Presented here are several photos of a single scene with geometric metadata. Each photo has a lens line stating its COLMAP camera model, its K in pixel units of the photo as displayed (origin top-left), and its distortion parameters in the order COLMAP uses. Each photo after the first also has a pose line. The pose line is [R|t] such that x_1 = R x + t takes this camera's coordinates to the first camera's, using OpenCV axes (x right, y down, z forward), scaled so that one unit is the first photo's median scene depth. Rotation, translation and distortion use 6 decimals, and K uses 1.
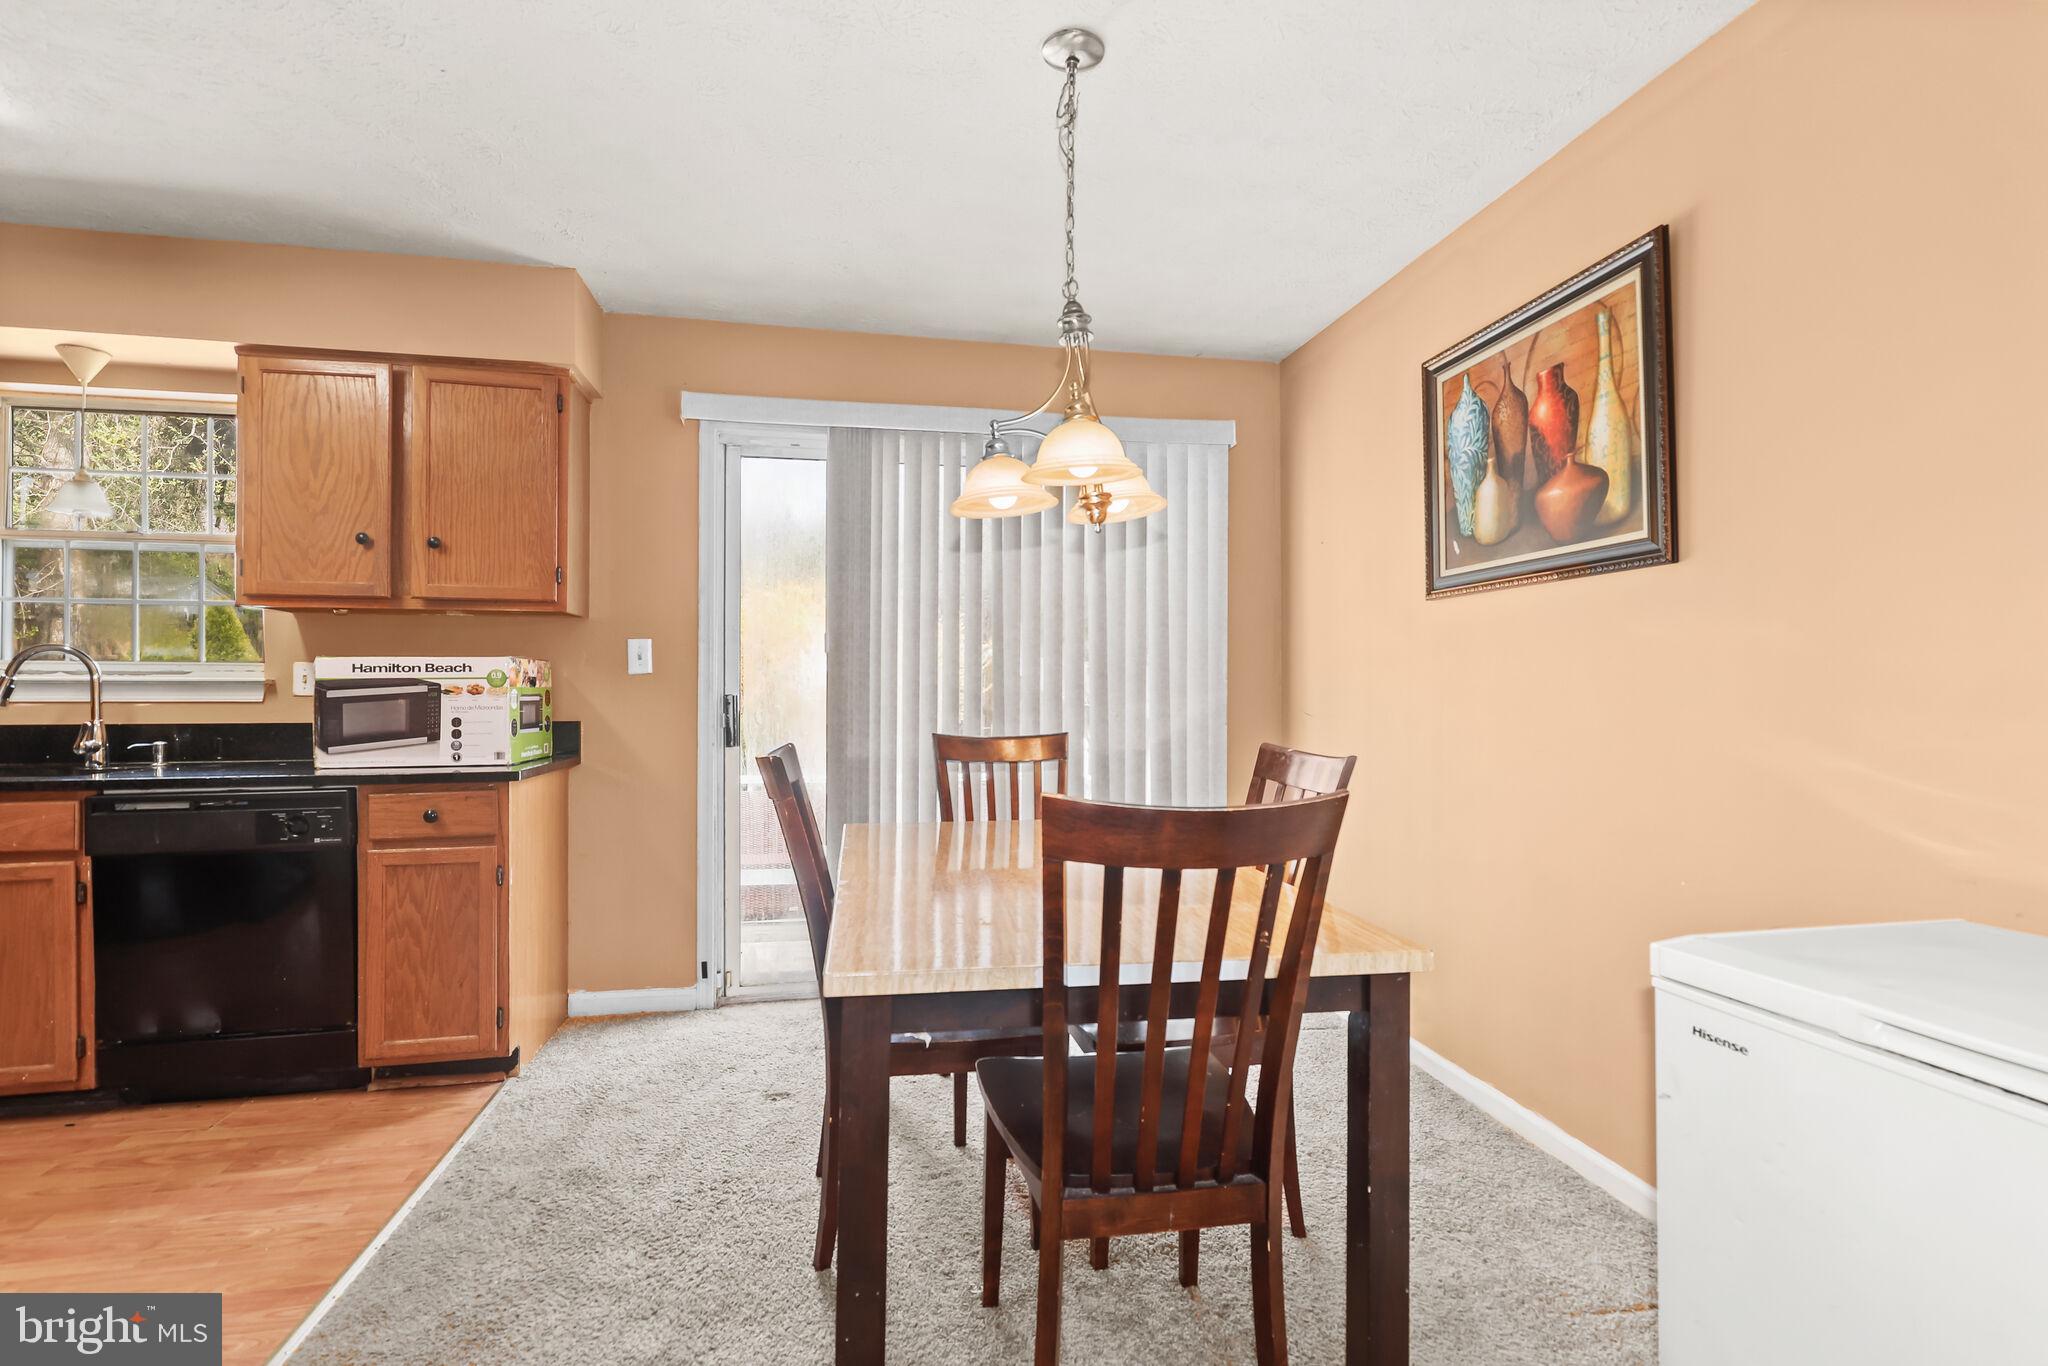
lens RADIAL K [[961.5, 0, 1035.1], [0, 961.5, 683.3], [0, 0, 1]] dist [-0.000048, 0.000688]
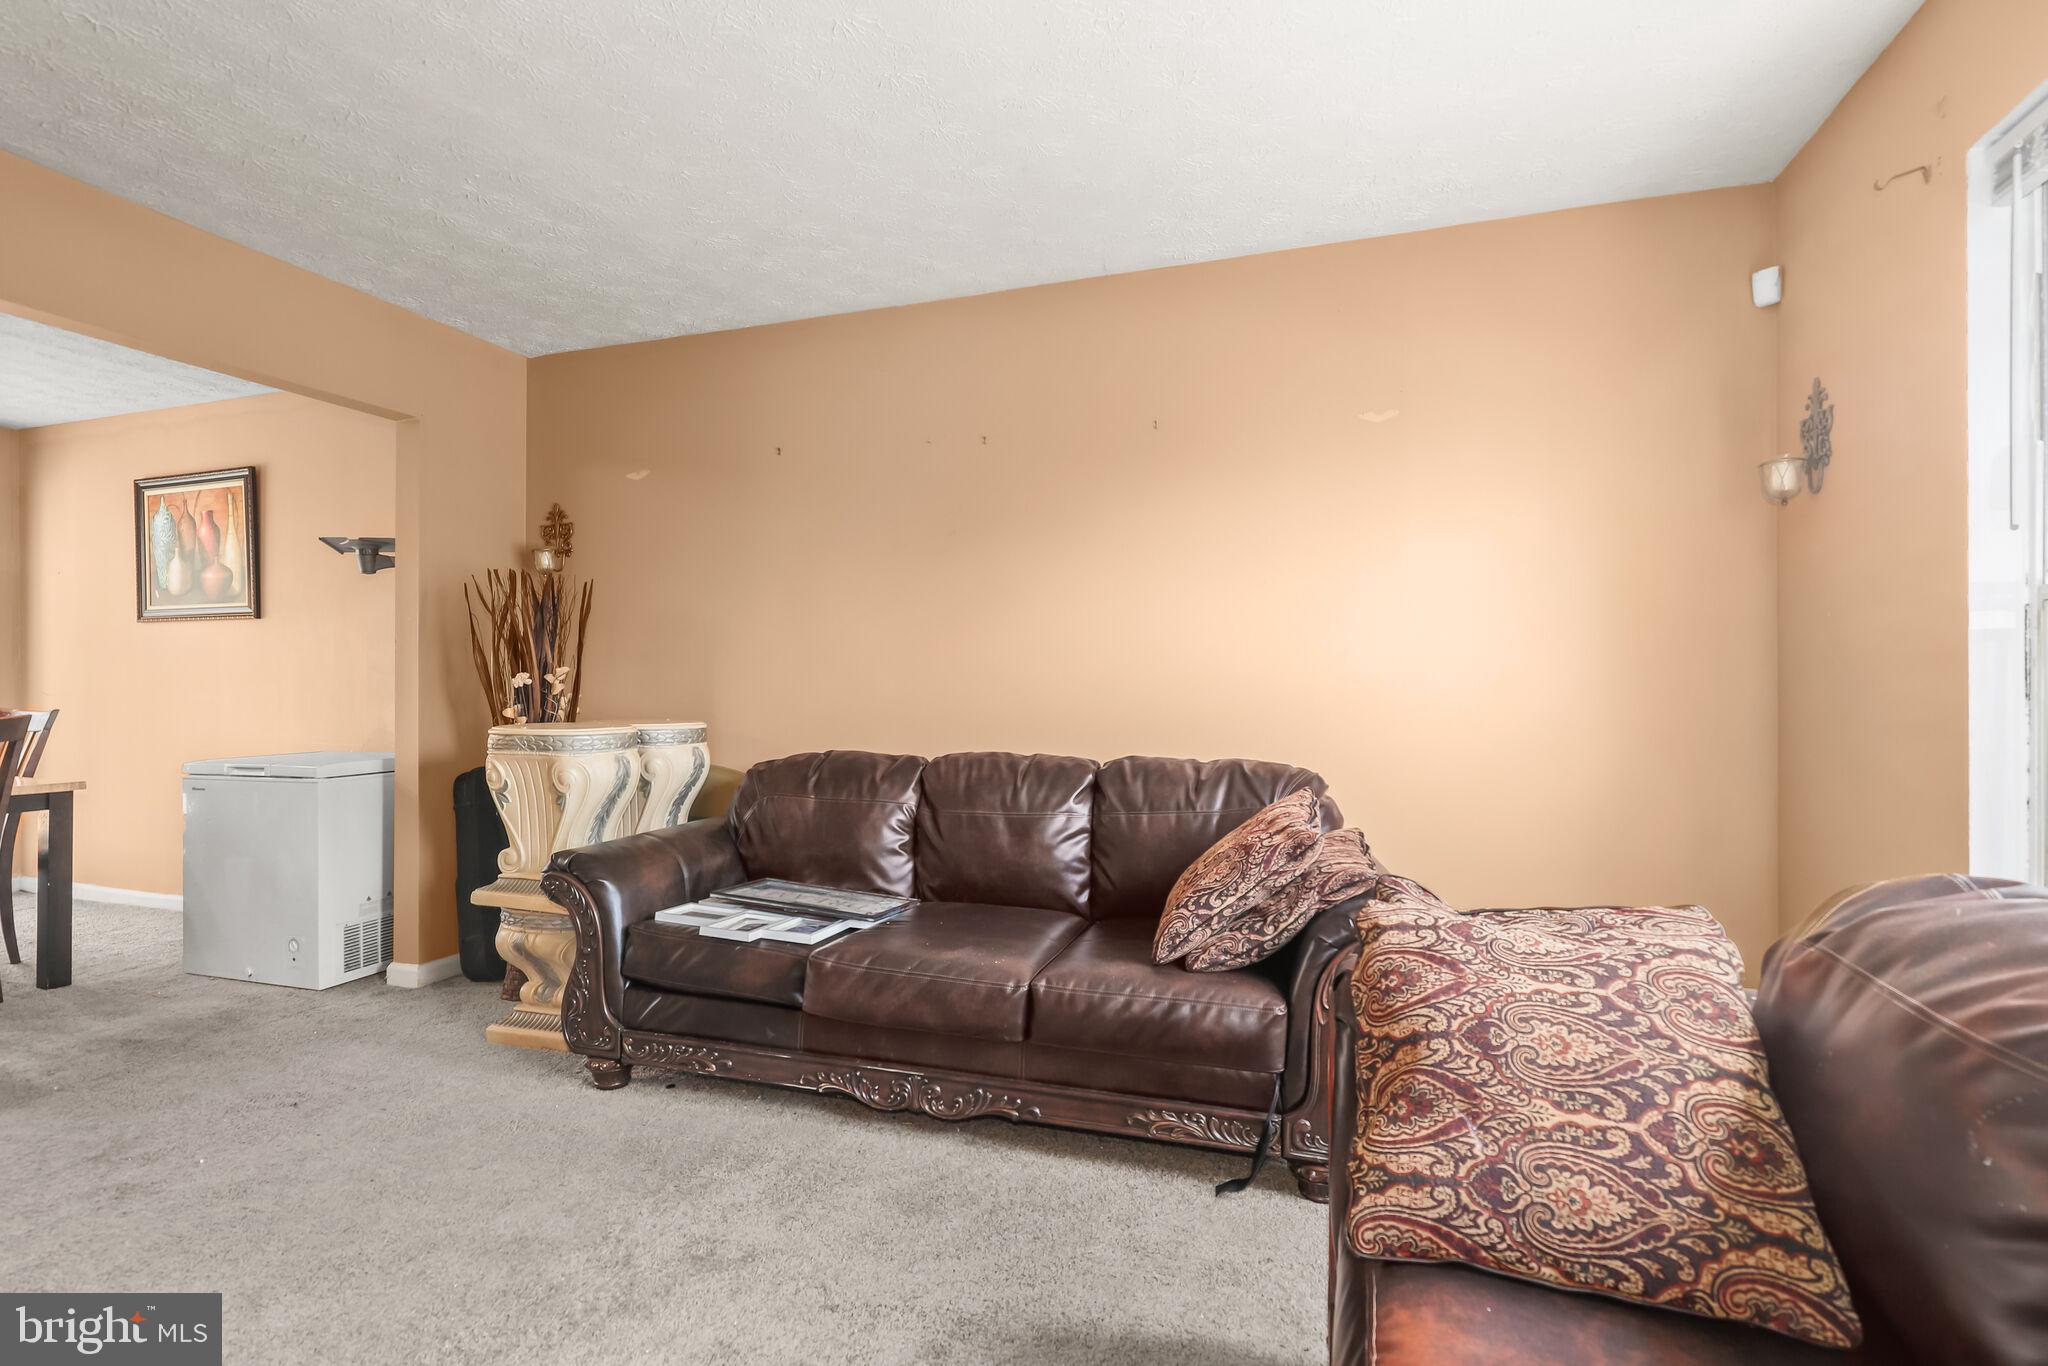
lens RADIAL K [[961.5, 0, 1035.1], [0, 961.5, 683.3], [0, 0, 1]] dist [-0.000048, 0.000688]
pose [[0.508212, -0.014121, 0.861116, -0.247005], [-0.002966, 0.999831, 0.018146, -0.014536], [-0.861227, -0.011776, 0.508084, -1.206132]]
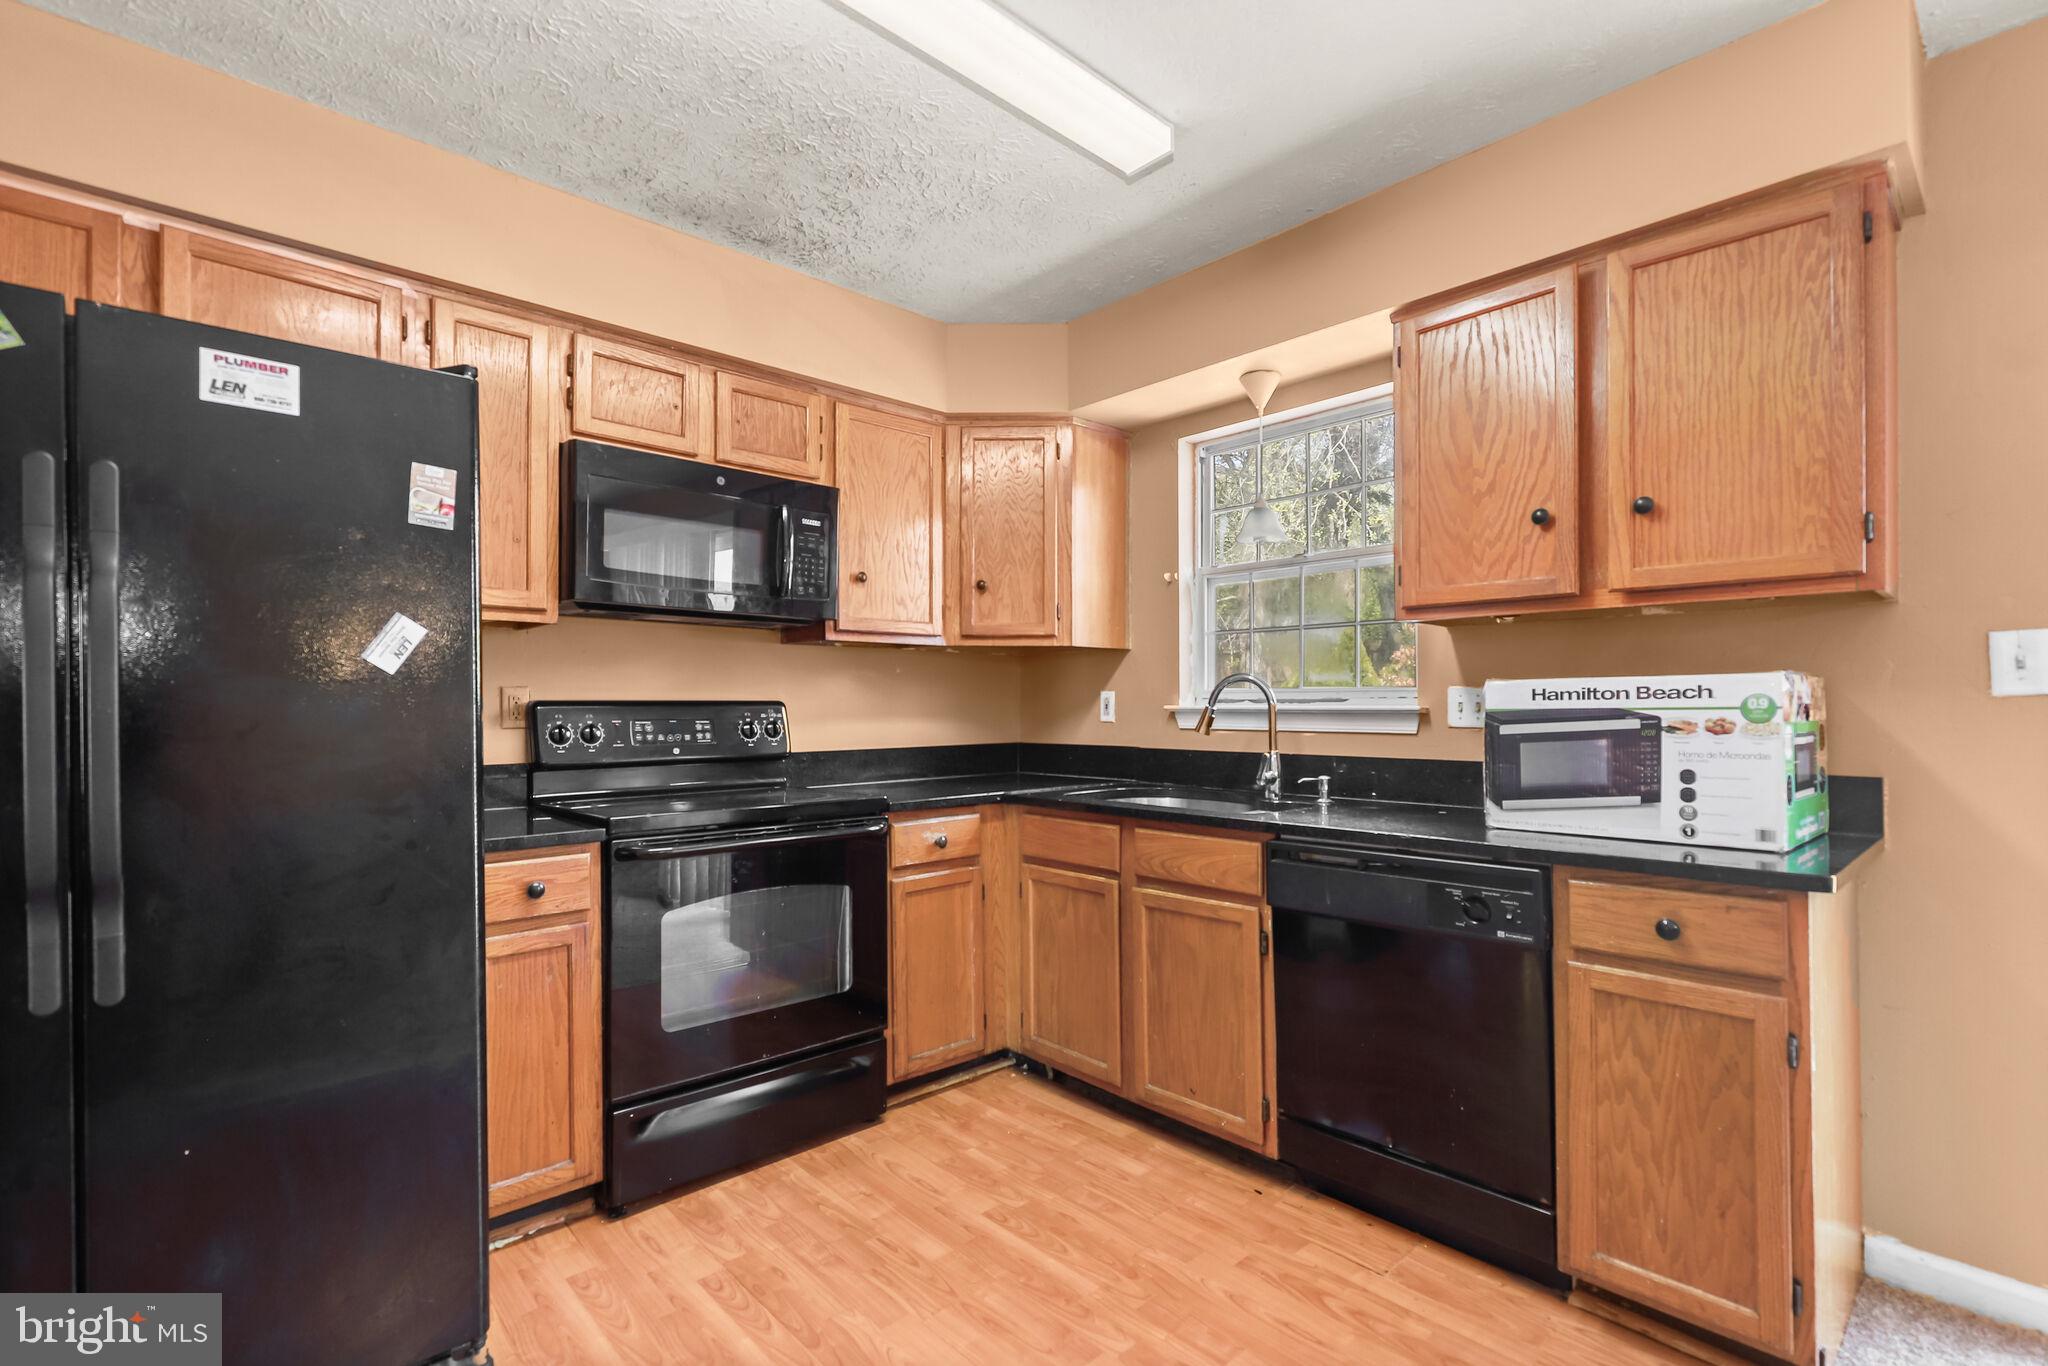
lens RADIAL K [[937.5, 0, 1031.4], [0, 937.5, 700.4], [0, 0, 1]] dist [0.000912, -0.000003]
pose [[0.521301, -0.005464, -0.853355, -0.299085], [0.010180, 0.999948, -0.000184, -0.015087], [0.853312, -0.008591, 0.521330, 0.302533]]
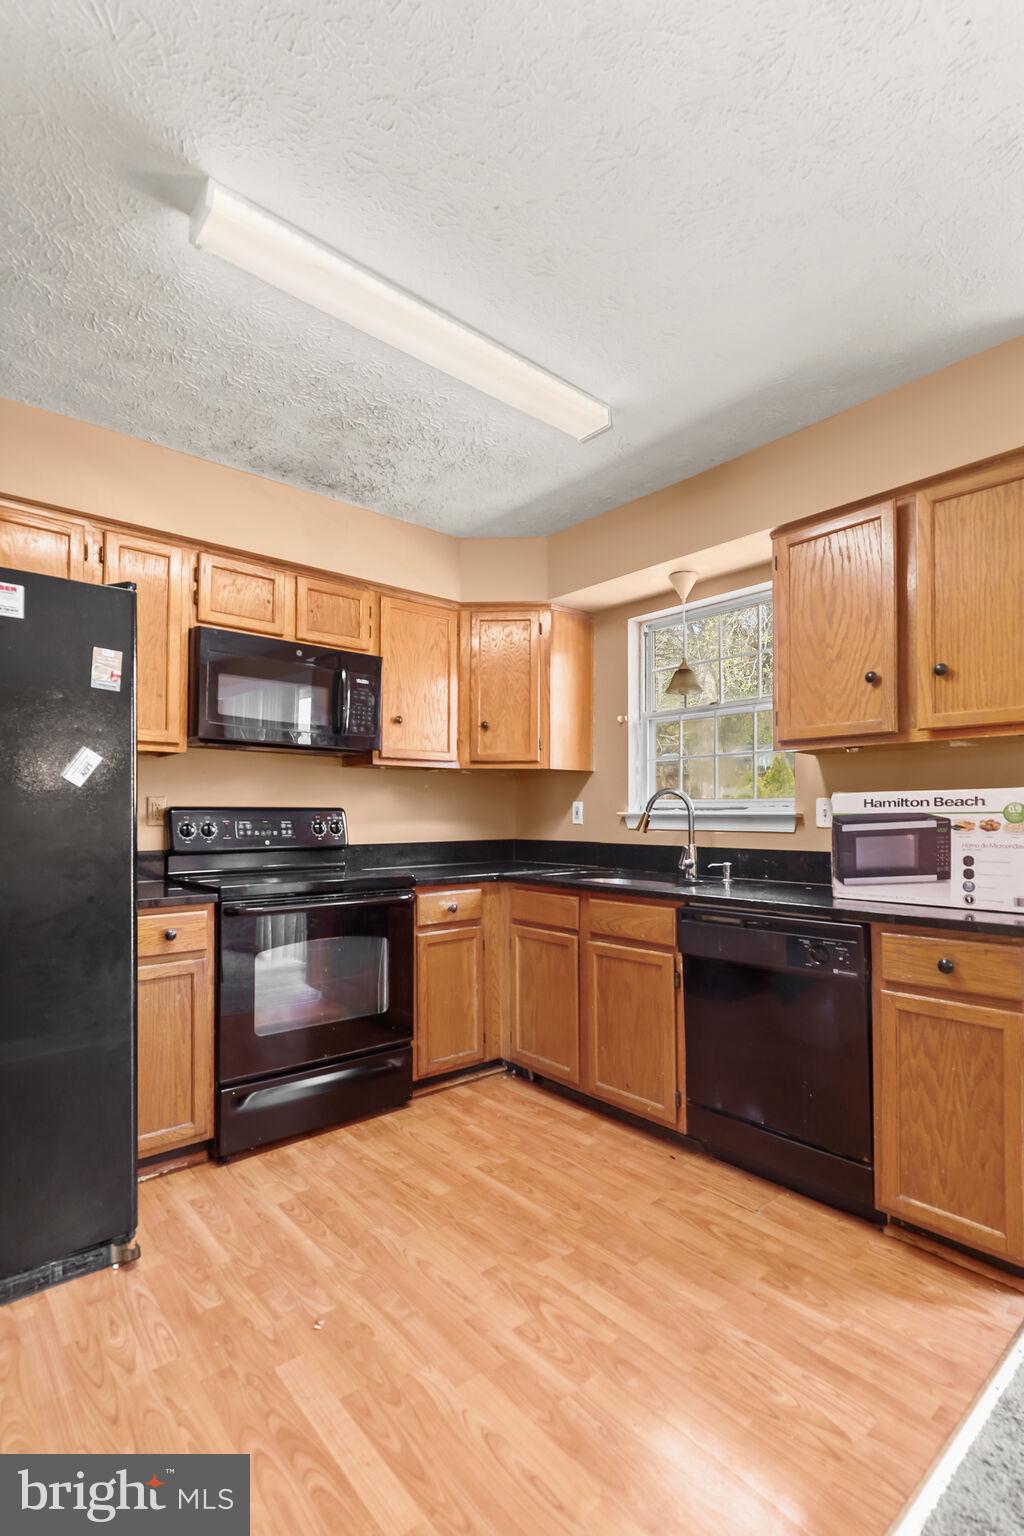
lens RADIAL K [[721.1, 0, 513.5], [0, 721.1, 803.2], [0, 0, 1]] dist [-0.000048, 0.000688]
pose [[0.486684, -0.013802, -0.873469, -0.216765], [0.006679, 0.999905, -0.012079, -0.009068], [0.873553, 0.000045, 0.486730, 0.294534]]
